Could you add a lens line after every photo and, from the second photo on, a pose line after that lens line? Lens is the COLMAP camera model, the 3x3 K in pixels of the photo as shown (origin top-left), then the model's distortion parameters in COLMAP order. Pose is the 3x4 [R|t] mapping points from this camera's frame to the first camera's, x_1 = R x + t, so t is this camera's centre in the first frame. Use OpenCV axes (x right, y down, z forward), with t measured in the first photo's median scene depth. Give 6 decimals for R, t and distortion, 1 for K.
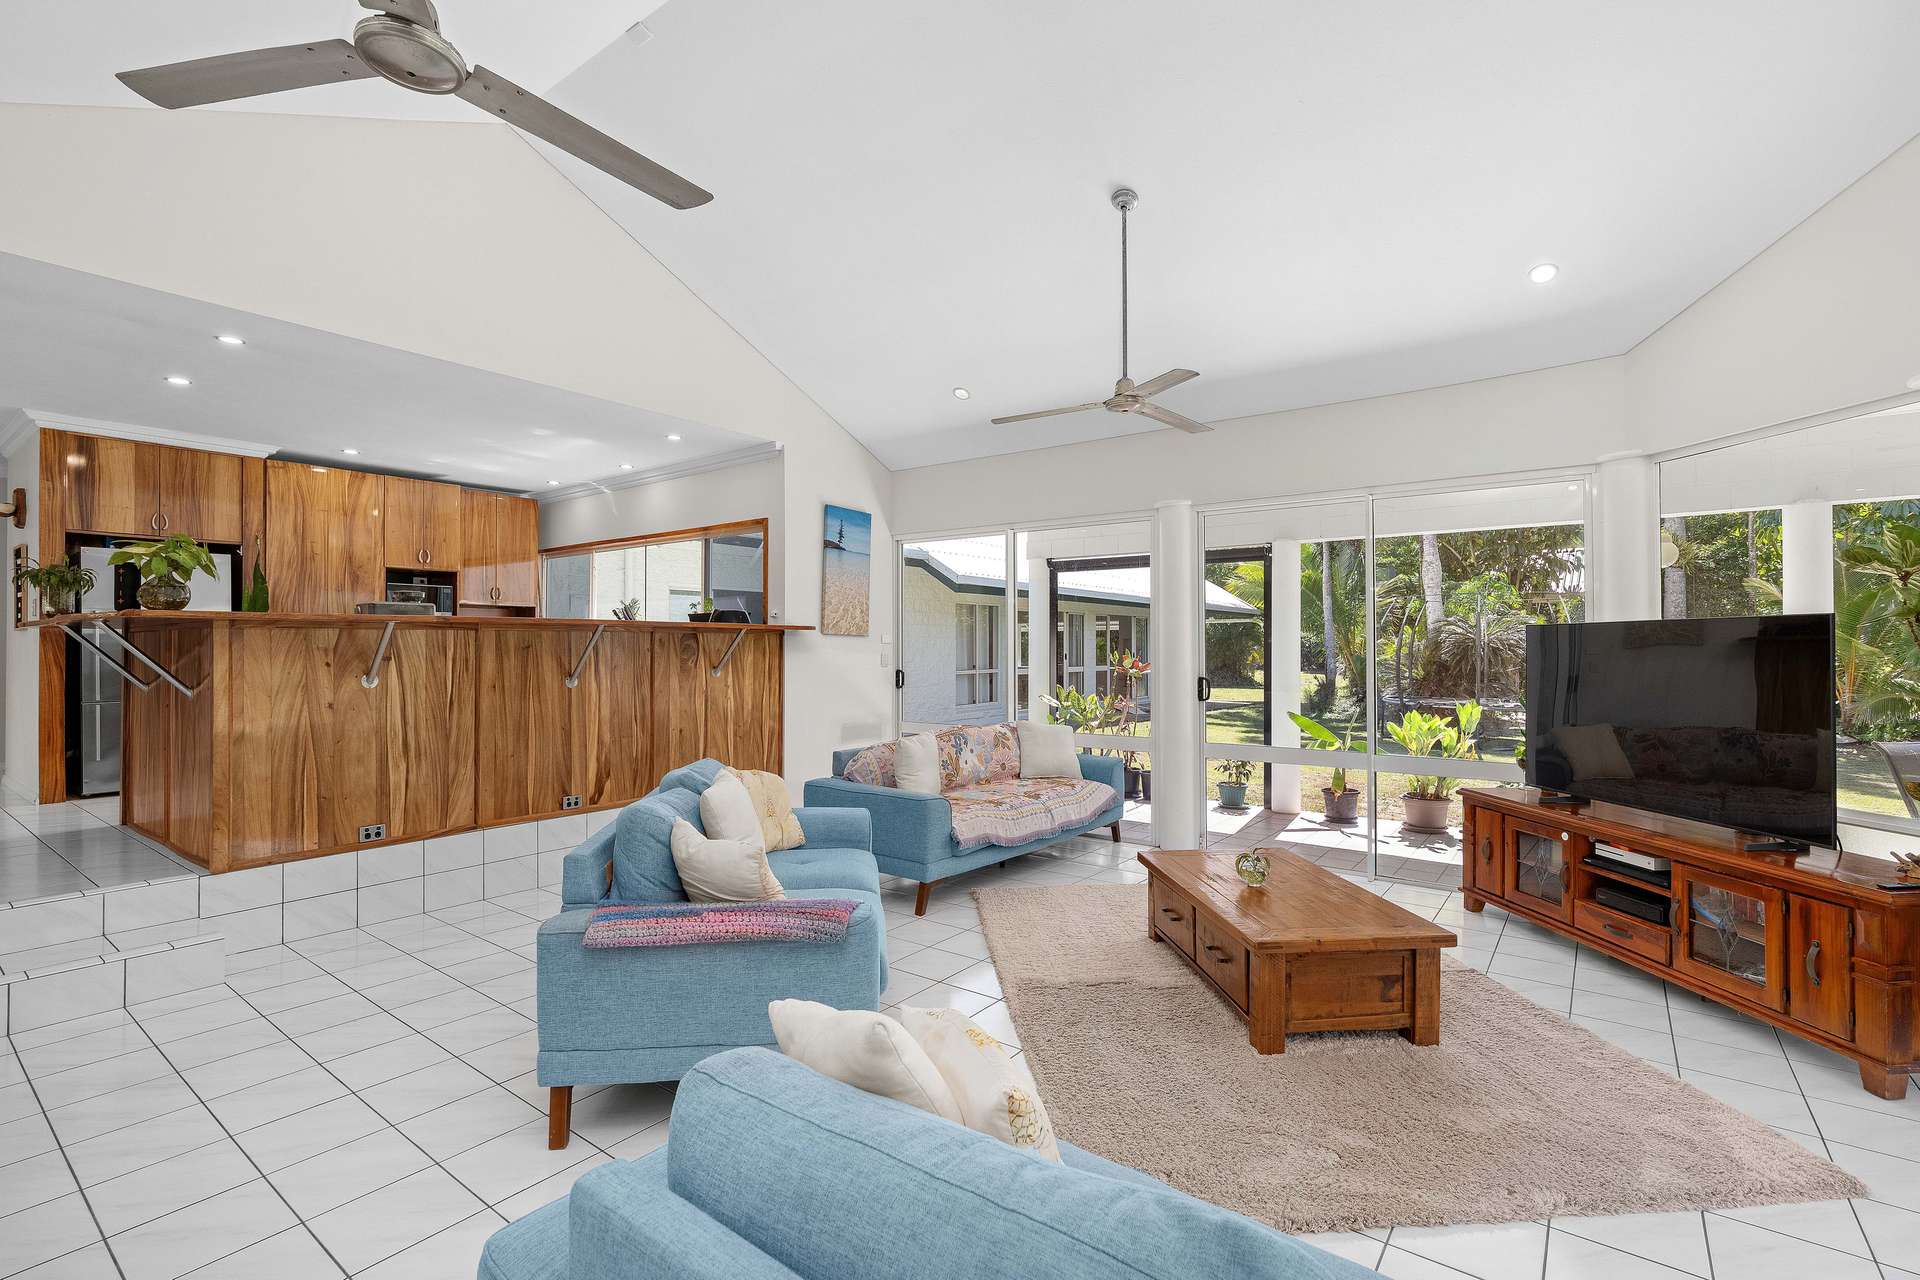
lens RADIAL K [[876.5, 0, 946.0], [0, 876.5, 647.3], [0, 0, 1]] dist [-0.009874, 0.005754]
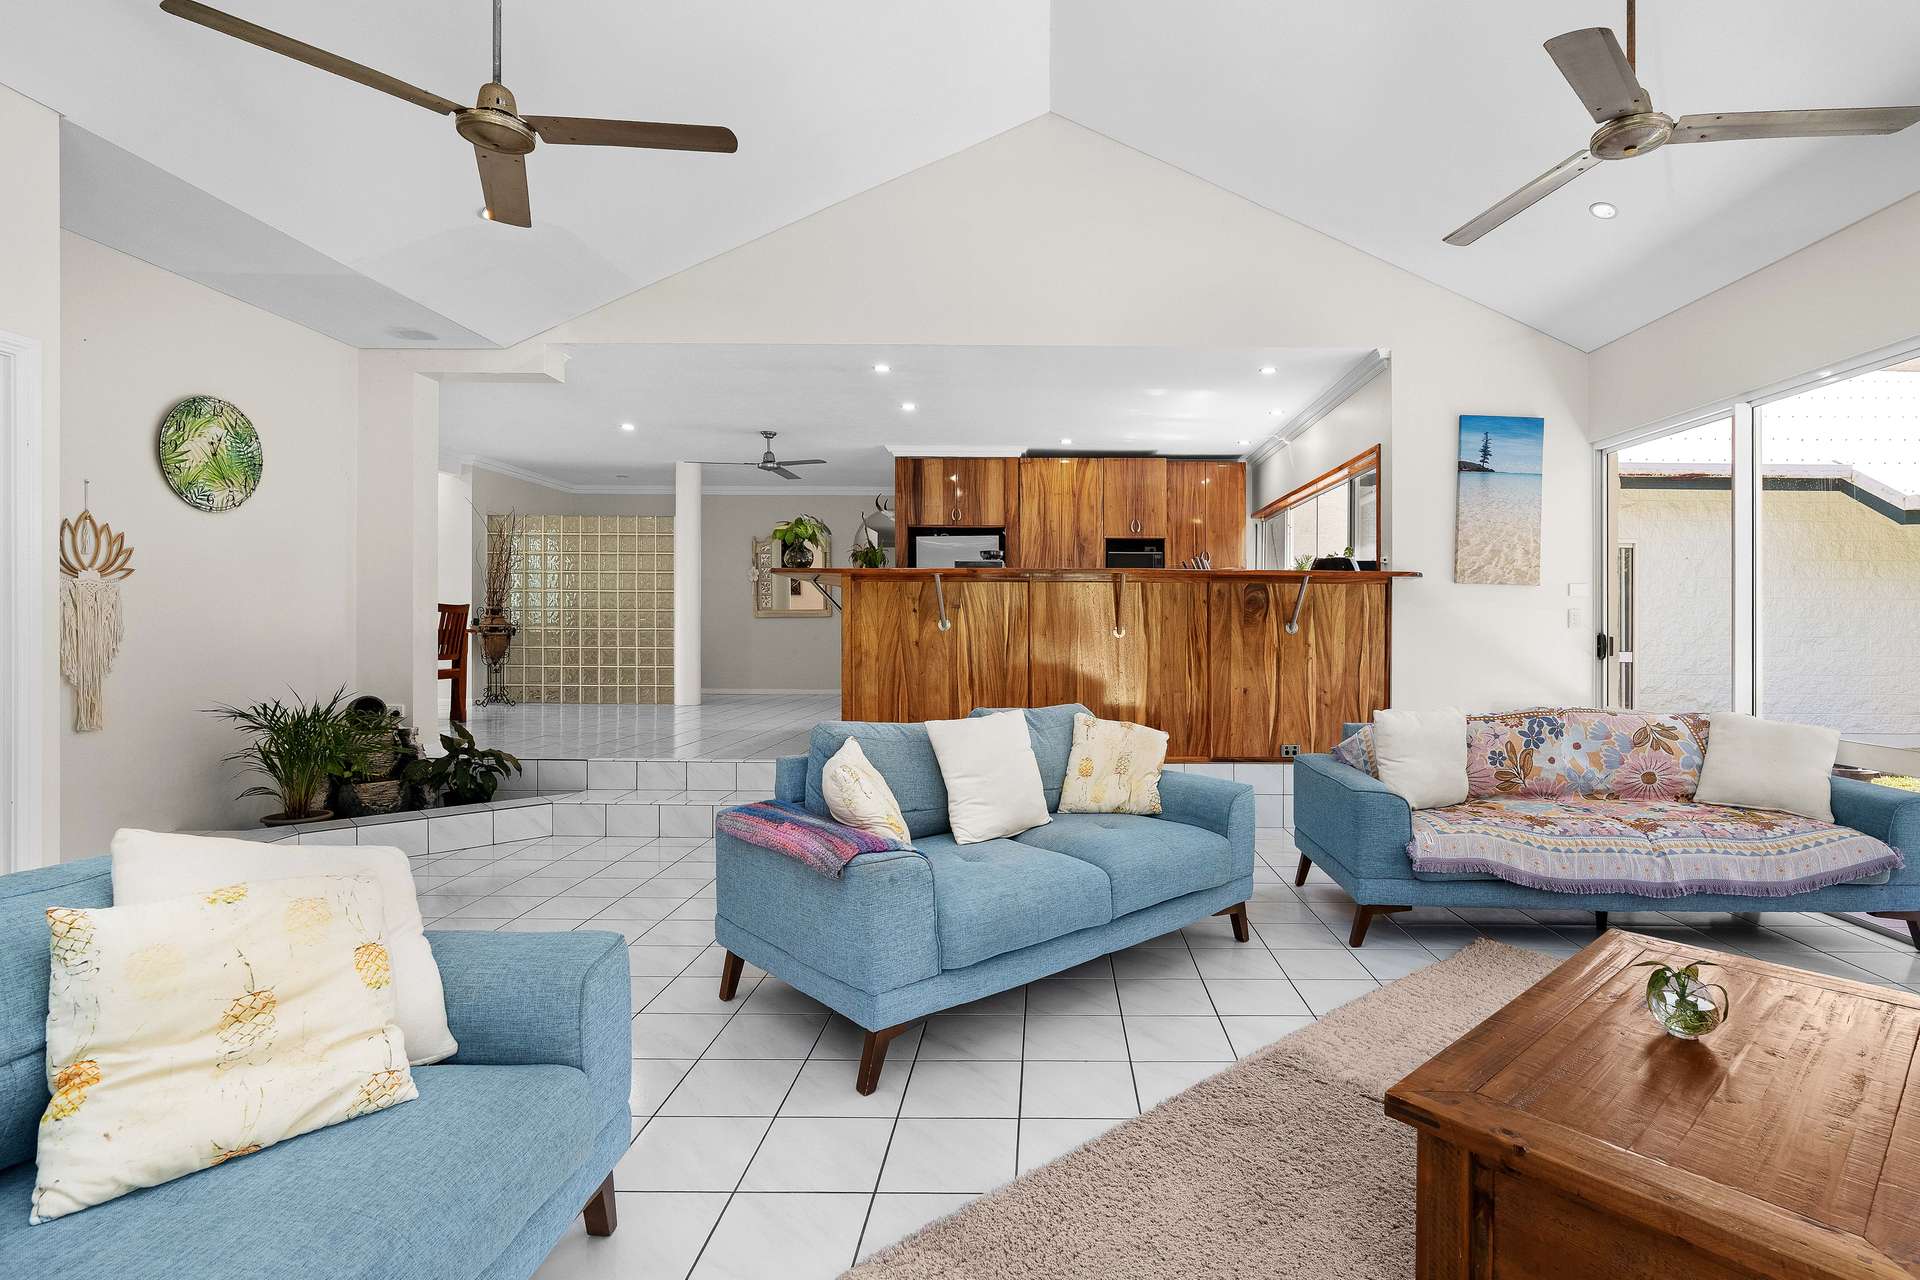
lens RADIAL K [[876.5, 0, 873.1], [0, 876.5, 598.4], [0, 0, 1]] dist [-0.009874, 0.005754]
pose [[0.607369, -0.007713, -0.794383, 0.152558], [-0.008223, 0.999838, -0.015995, 0.014449], [0.794378, 0.016247, 0.607207, 0.116253]]
